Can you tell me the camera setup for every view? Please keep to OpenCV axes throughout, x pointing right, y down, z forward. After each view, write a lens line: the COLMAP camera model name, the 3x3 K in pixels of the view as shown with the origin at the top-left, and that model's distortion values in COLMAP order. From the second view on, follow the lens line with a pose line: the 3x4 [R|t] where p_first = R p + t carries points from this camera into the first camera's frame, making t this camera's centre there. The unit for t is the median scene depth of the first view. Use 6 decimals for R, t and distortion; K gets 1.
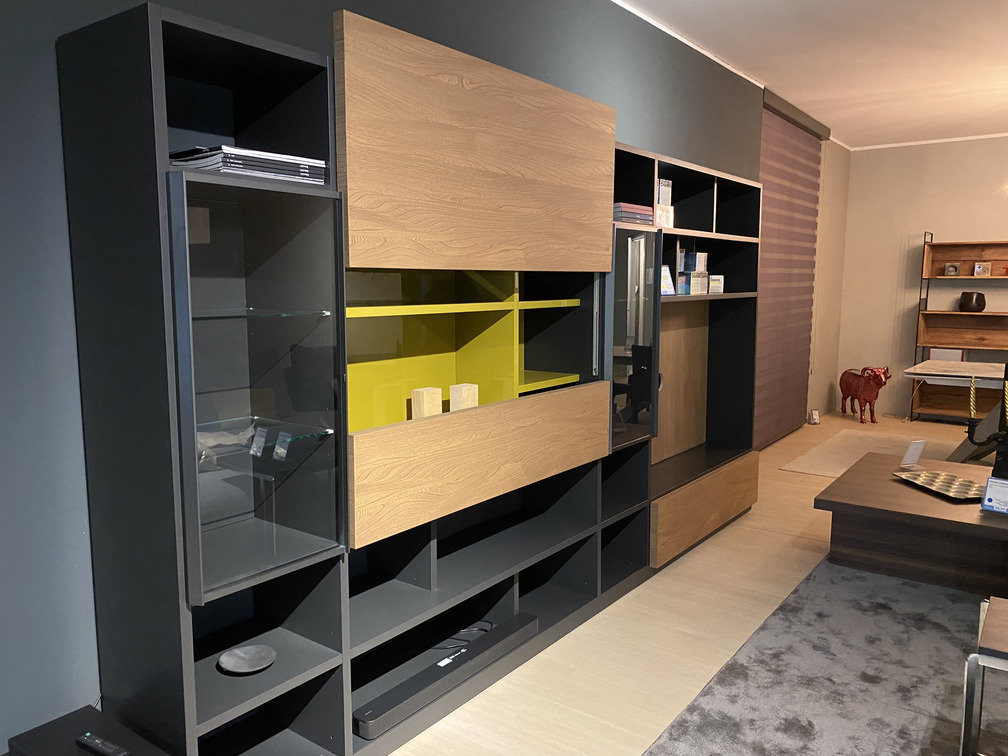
lens RADIAL K [[774.3, 0, 504.0], [0, 774.3, 378.0], [0, 0, 1]] dist [0.001172, 0.001275]
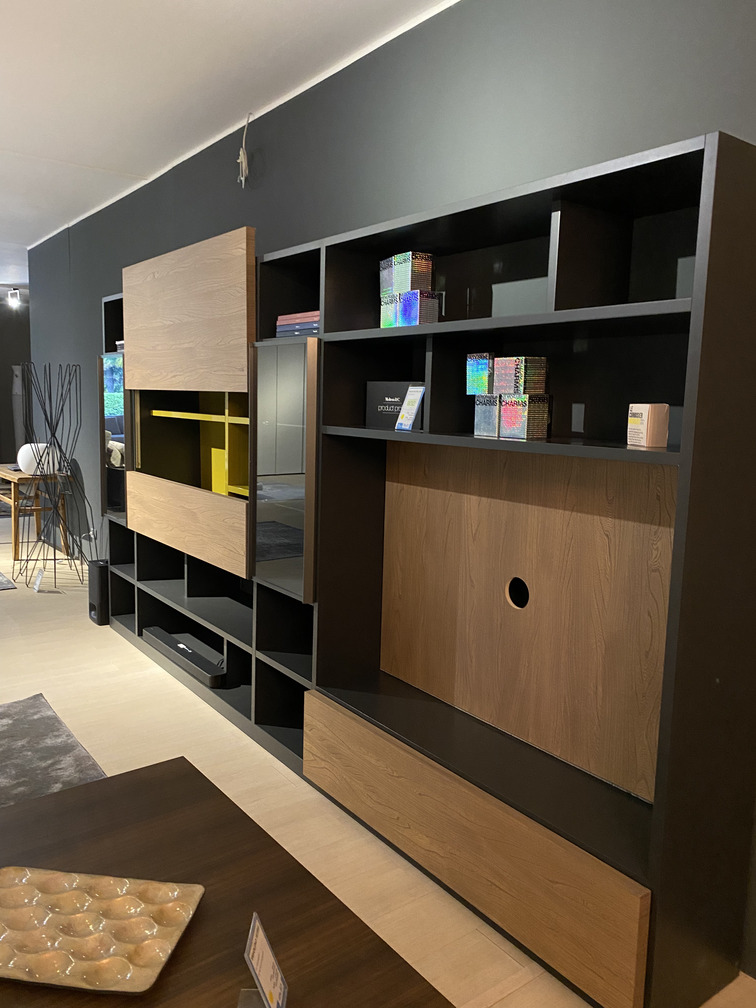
lens RADIAL K [[774.3, 0, 378.0], [0, 774.3, 504.0], [0, 0, 1]] dist [0.001172, 0.001275]
pose [[-0.282404, 0.120844, -0.951654, 1.118015], [-0.151749, 0.973916, 0.168702, -0.203541], [0.947217, 0.192055, -0.256699, 1.537572]]
